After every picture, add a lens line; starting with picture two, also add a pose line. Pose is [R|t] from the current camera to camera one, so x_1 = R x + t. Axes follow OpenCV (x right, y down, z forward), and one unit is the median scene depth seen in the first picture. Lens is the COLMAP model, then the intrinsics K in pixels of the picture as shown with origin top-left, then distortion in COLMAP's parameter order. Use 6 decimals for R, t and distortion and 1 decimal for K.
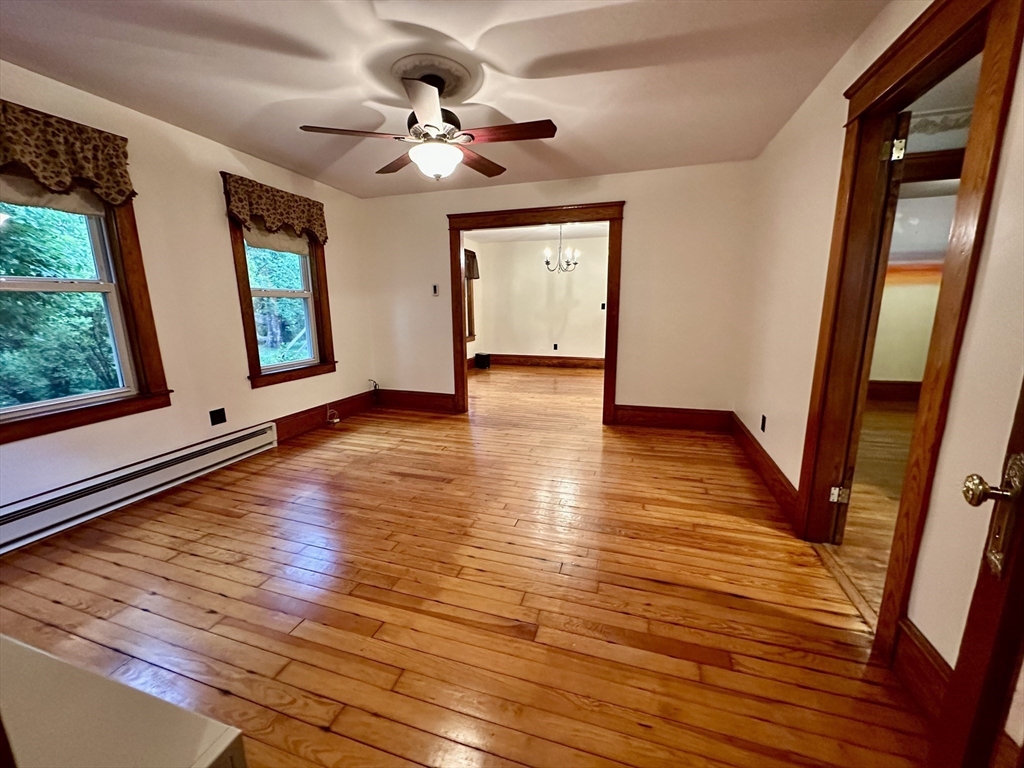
lens RADIAL K [[409.0, 0, 510.6], [0, 409.0, 382.8], [0, 0, 1]] dist [-0.000628, 0.000103]
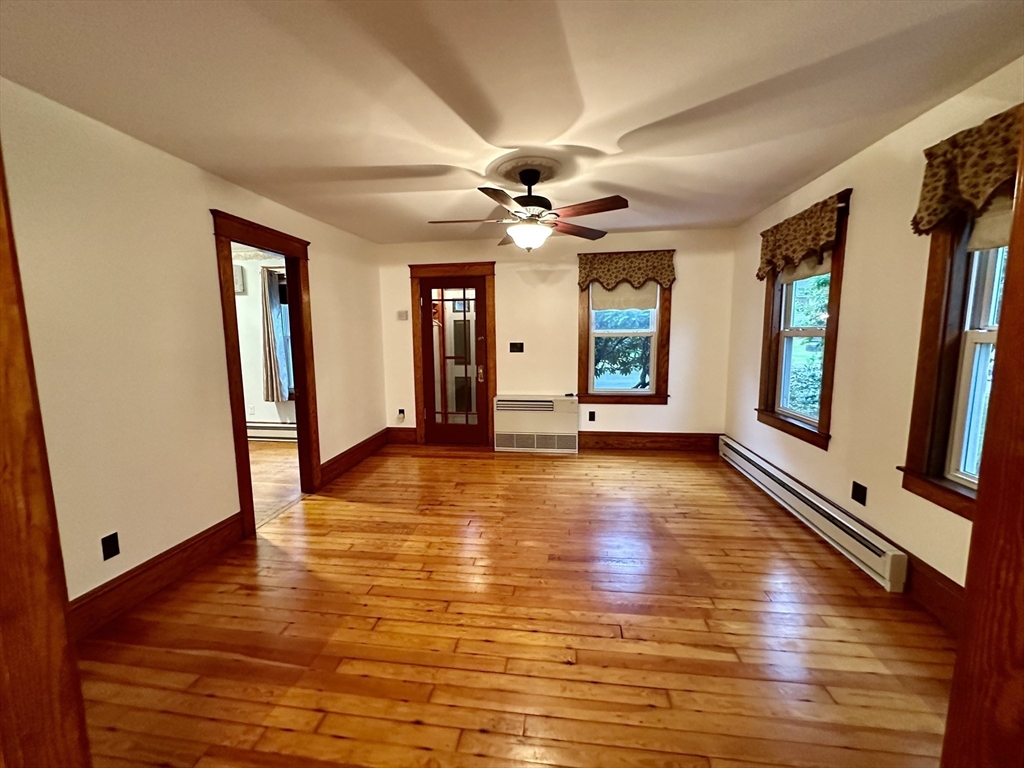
lens RADIAL K [[409.0, 0, 510.6], [0, 409.0, 382.8], [0, 0, 1]] dist [-0.000628, 0.000103]
pose [[-0.984955, 0.042510, -0.167500, 0.068794], [-0.011336, 0.951289, 0.308091, -0.391658], [0.172438, 0.305355, -0.936495, 1.734586]]
